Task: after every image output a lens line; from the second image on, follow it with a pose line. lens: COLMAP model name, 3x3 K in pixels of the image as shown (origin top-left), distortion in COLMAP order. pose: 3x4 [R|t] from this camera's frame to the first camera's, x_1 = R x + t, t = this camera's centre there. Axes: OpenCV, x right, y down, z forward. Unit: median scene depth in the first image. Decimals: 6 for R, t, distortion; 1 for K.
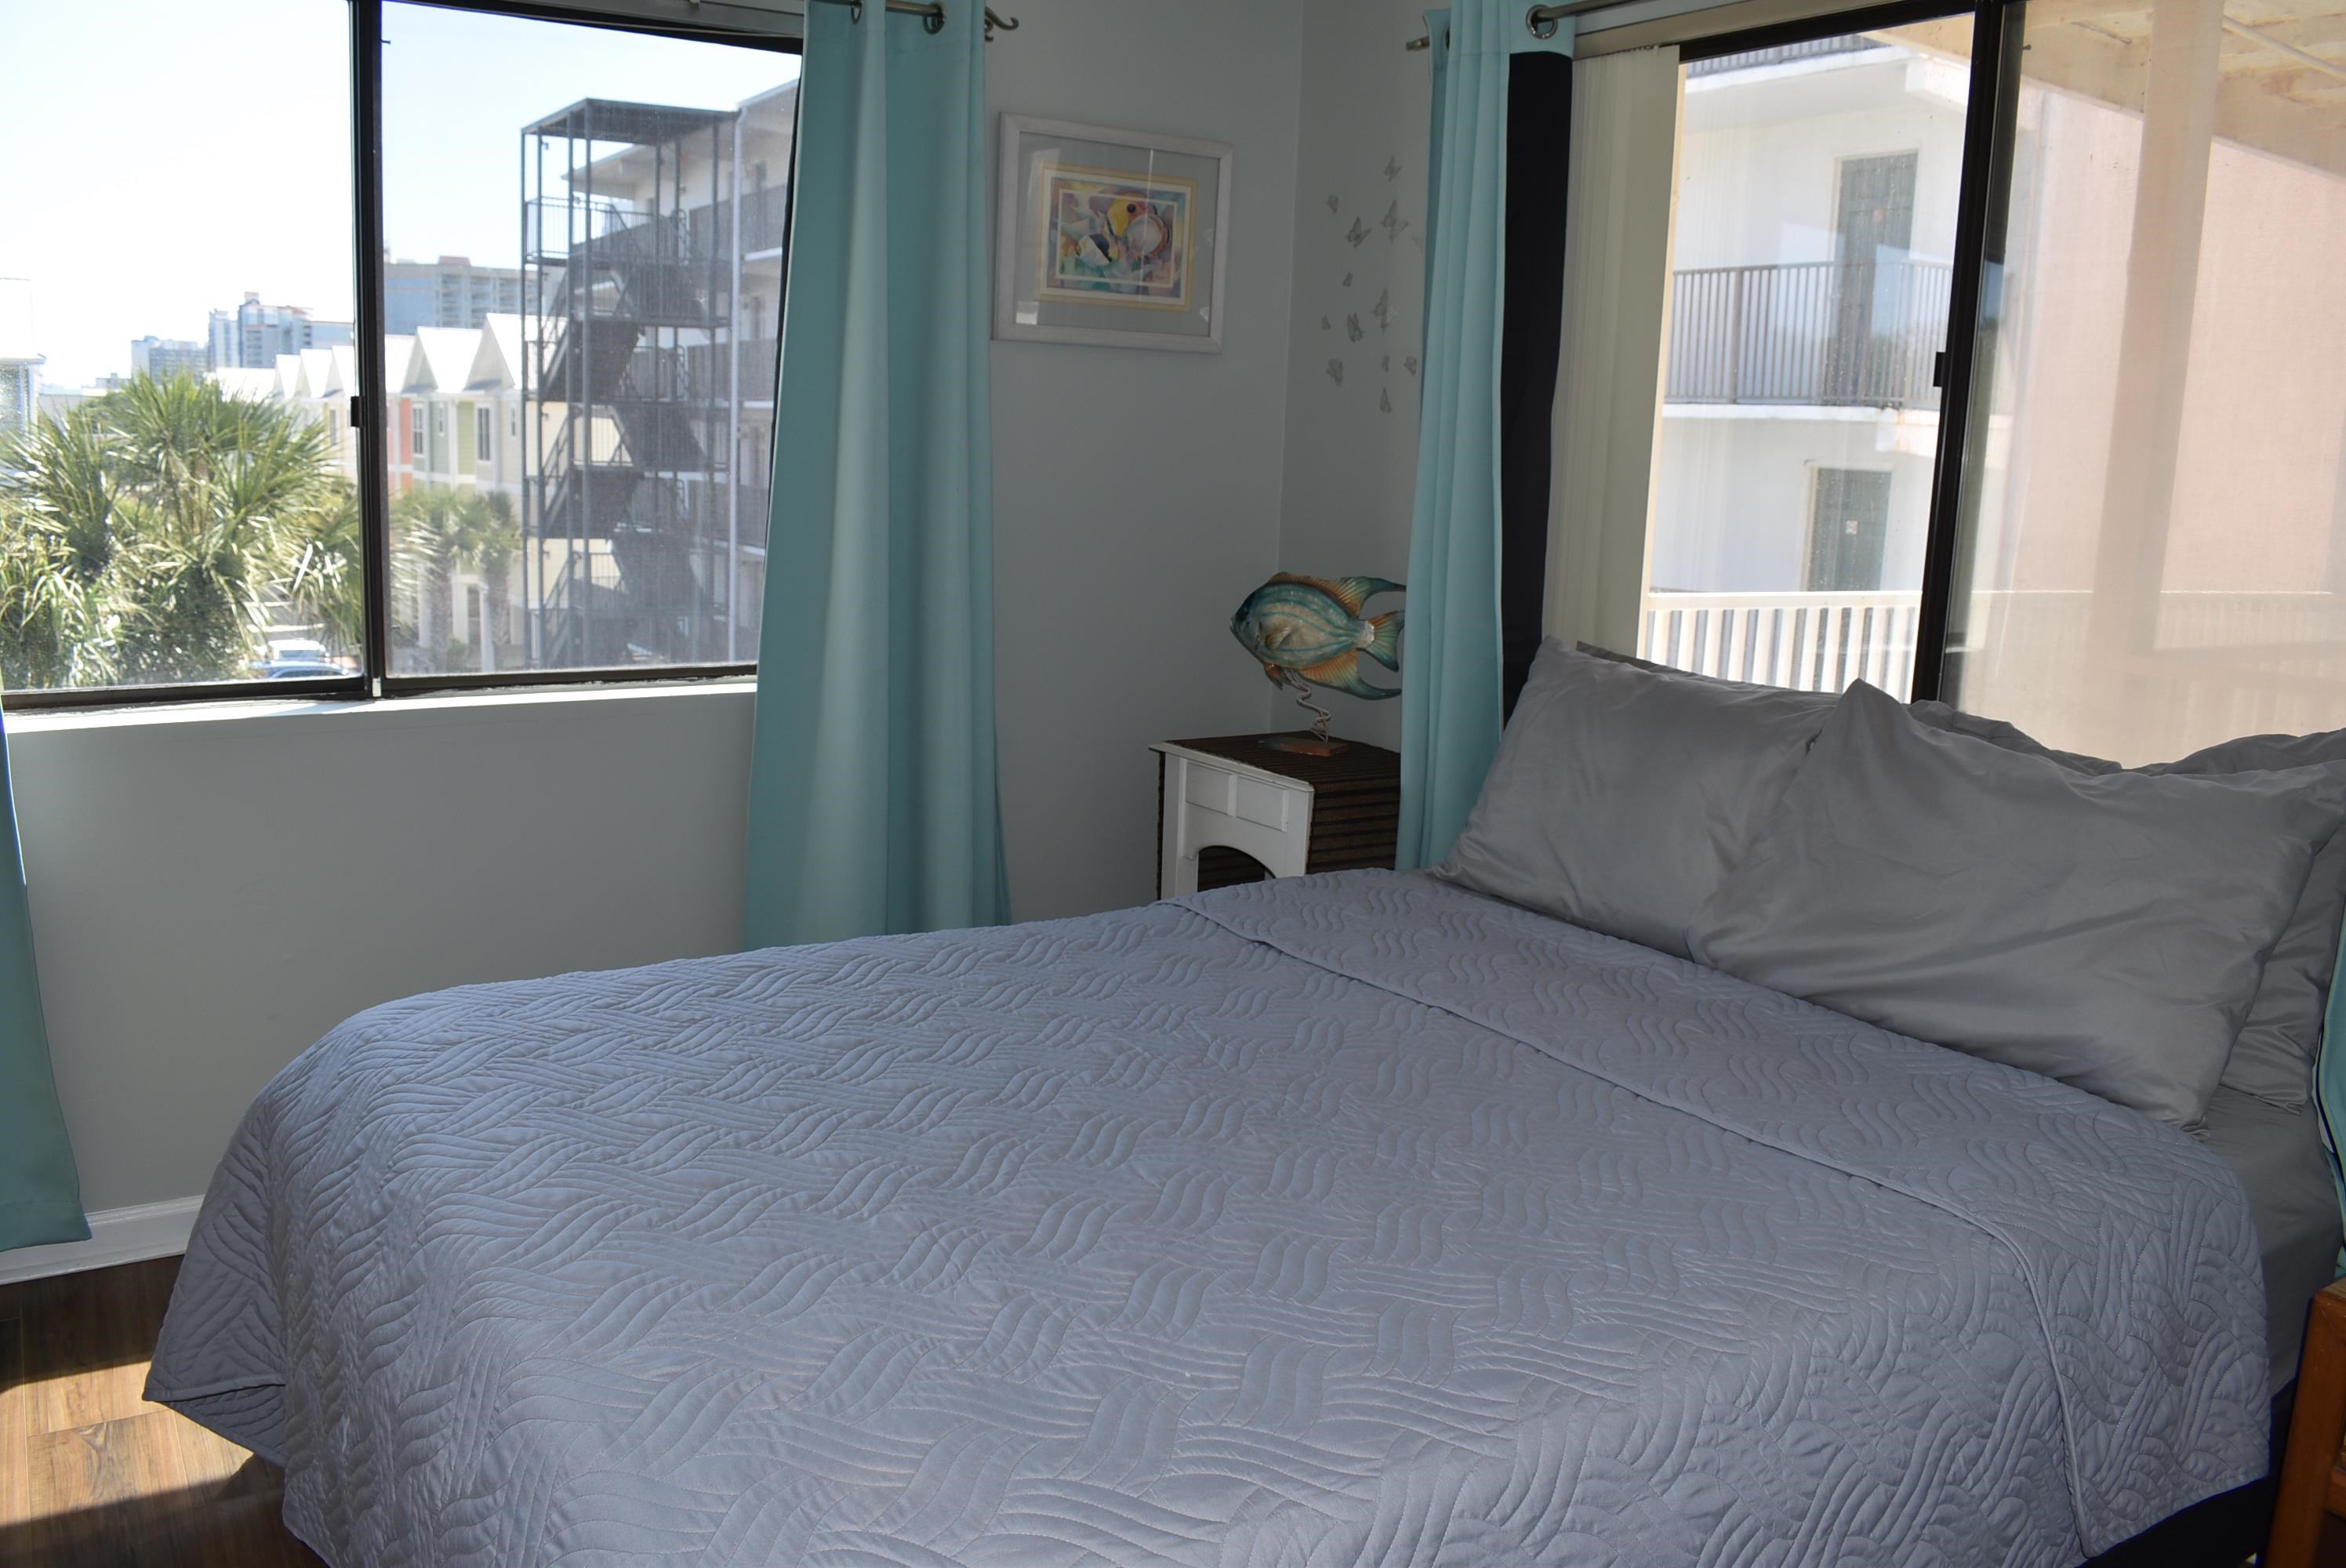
lens RADIAL K [[1834.6, 0, 1177.2], [0, 1834.6, 780.7], [0, 0, 1]] dist [-0.096241, 0.004308]
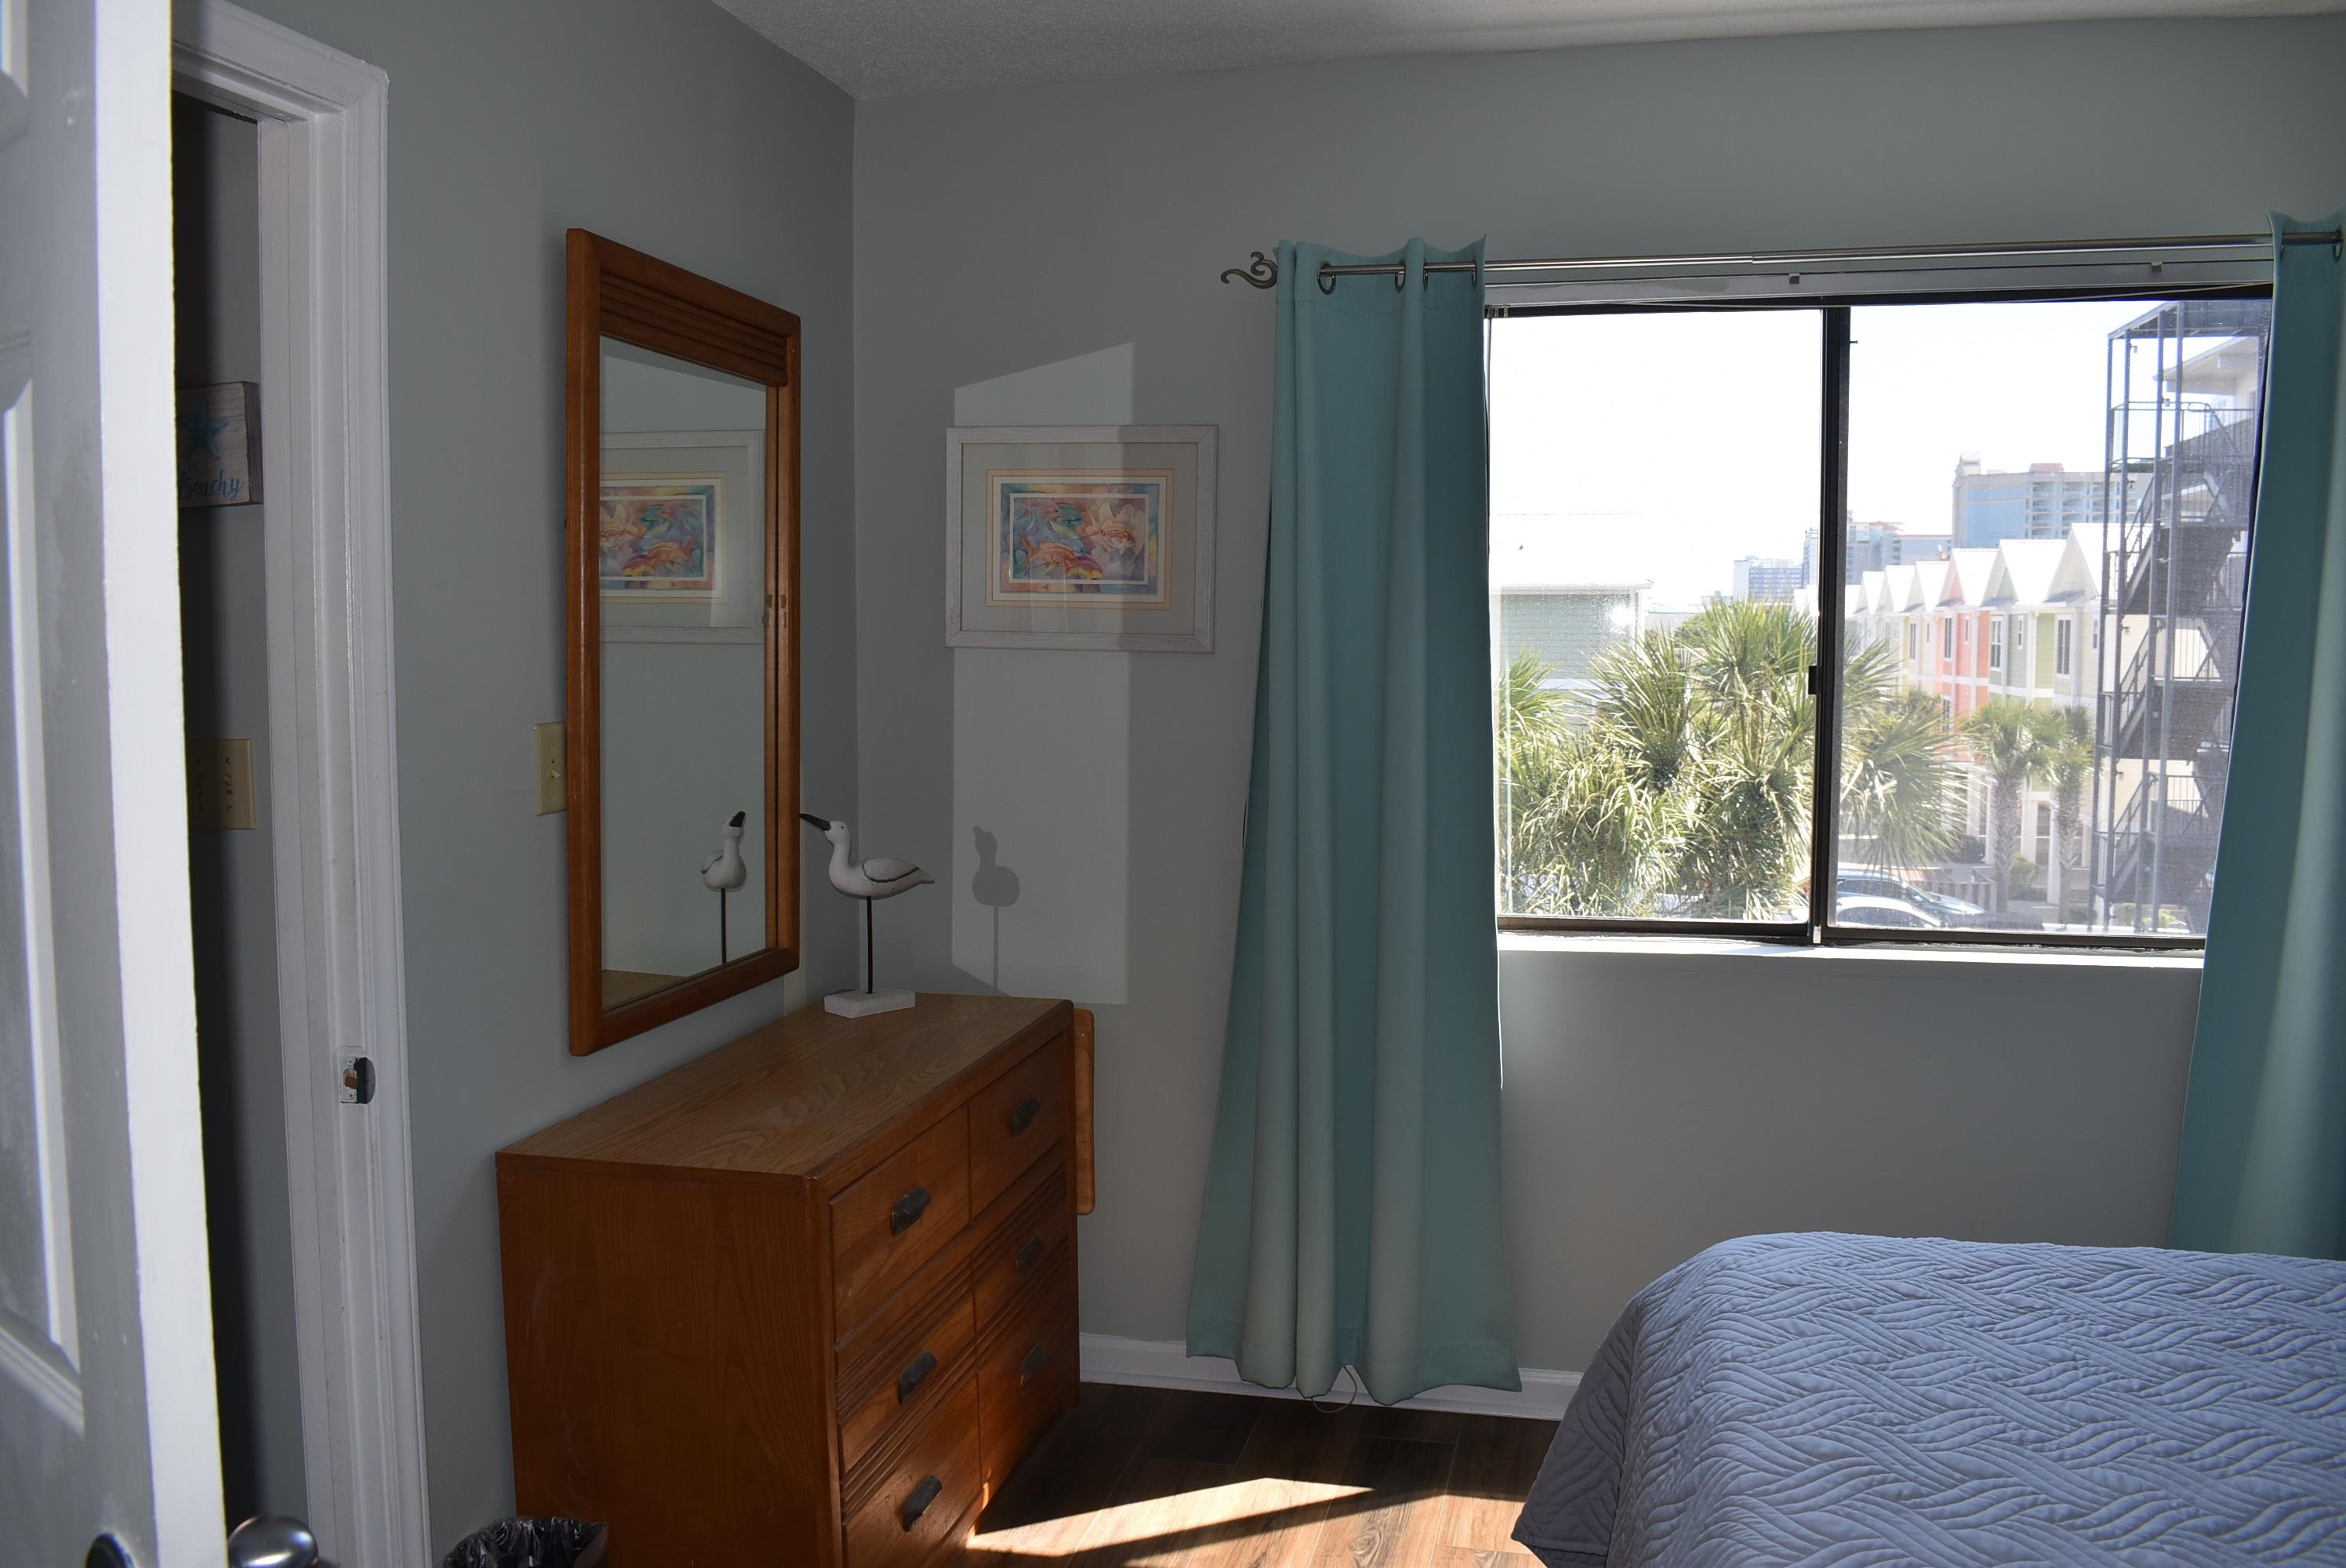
lens RADIAL K [[1874.1, 0, 1177.0], [0, 1874.1, 776.0], [0, 0, 1]] dist [-0.092821, 0.013704]
pose [[0.686512, 0.018990, -0.726870, 0.127552], [-0.105871, 0.991616, -0.074085, -0.032358], [0.719369, 0.127814, 0.682767, -0.052860]]
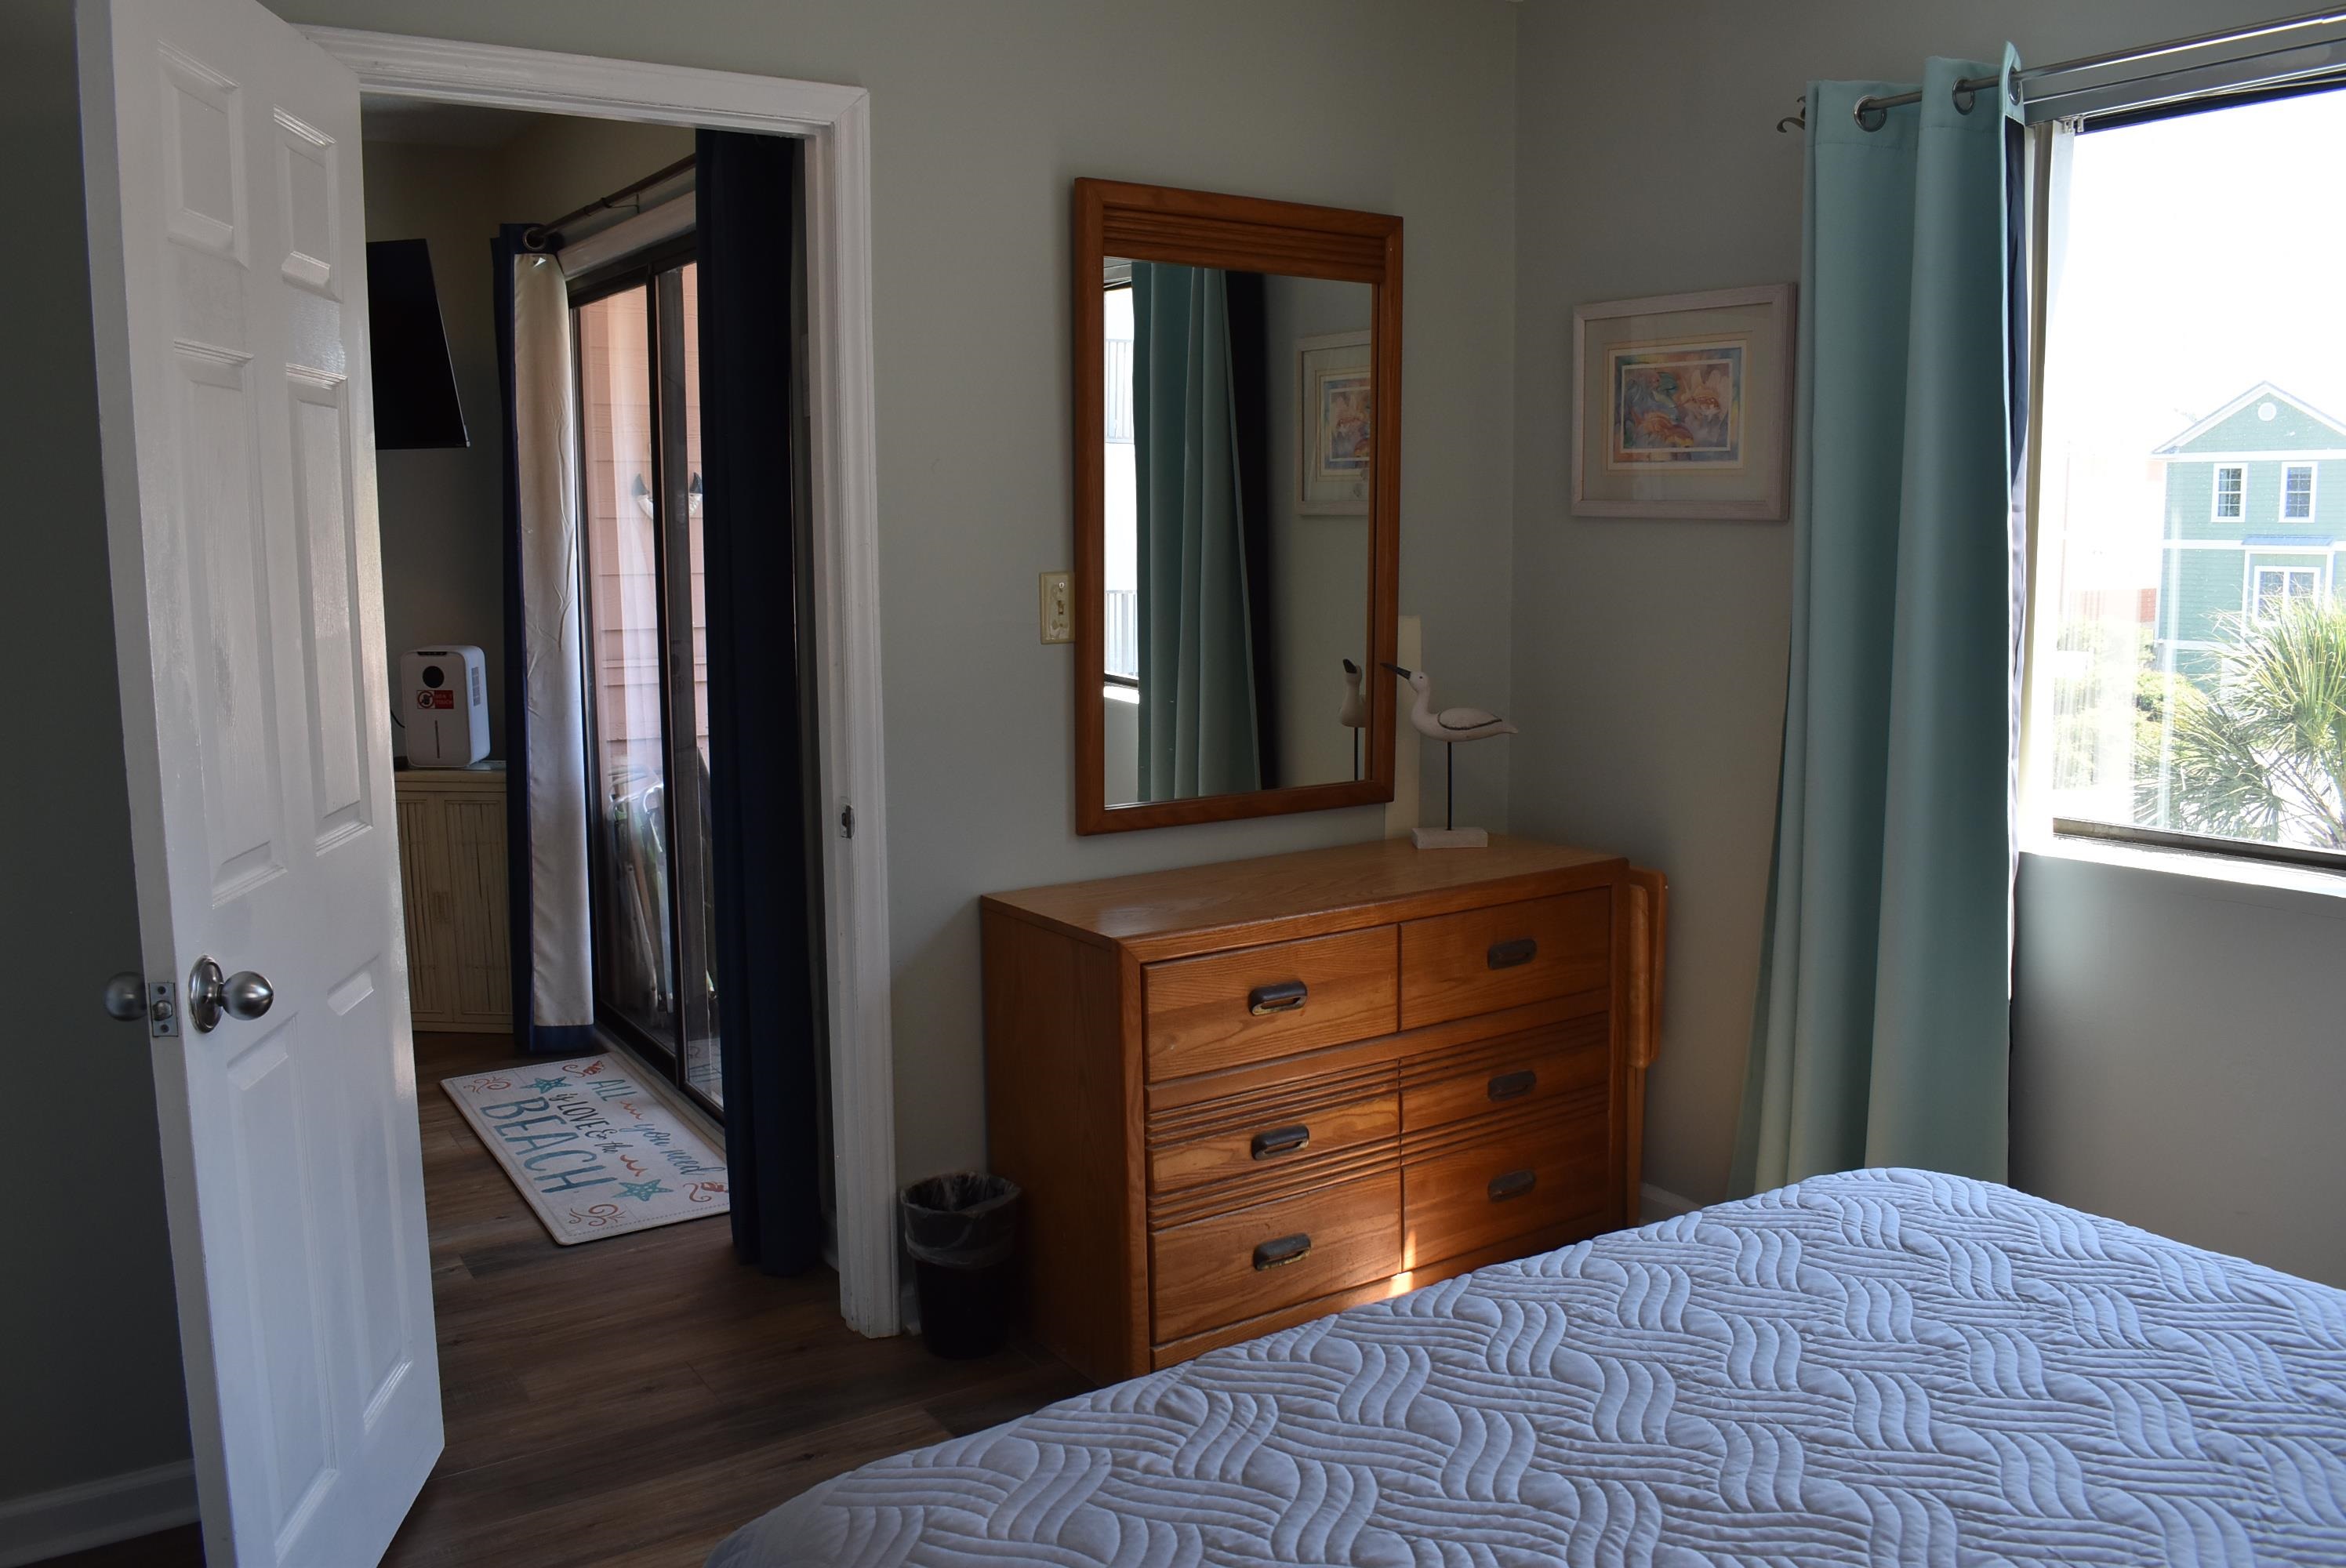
lens RADIAL K [[1834.6, 0, 1177.2], [0, 1834.6, 780.7], [0, 0, 1]] dist [-0.096241, 0.004308]
pose [[-0.006709, 0.097779, -0.995186, 0.488432], [-0.171410, 0.980366, 0.097478, -0.103883], [0.985177, 0.171238, 0.010183, 0.553005]]
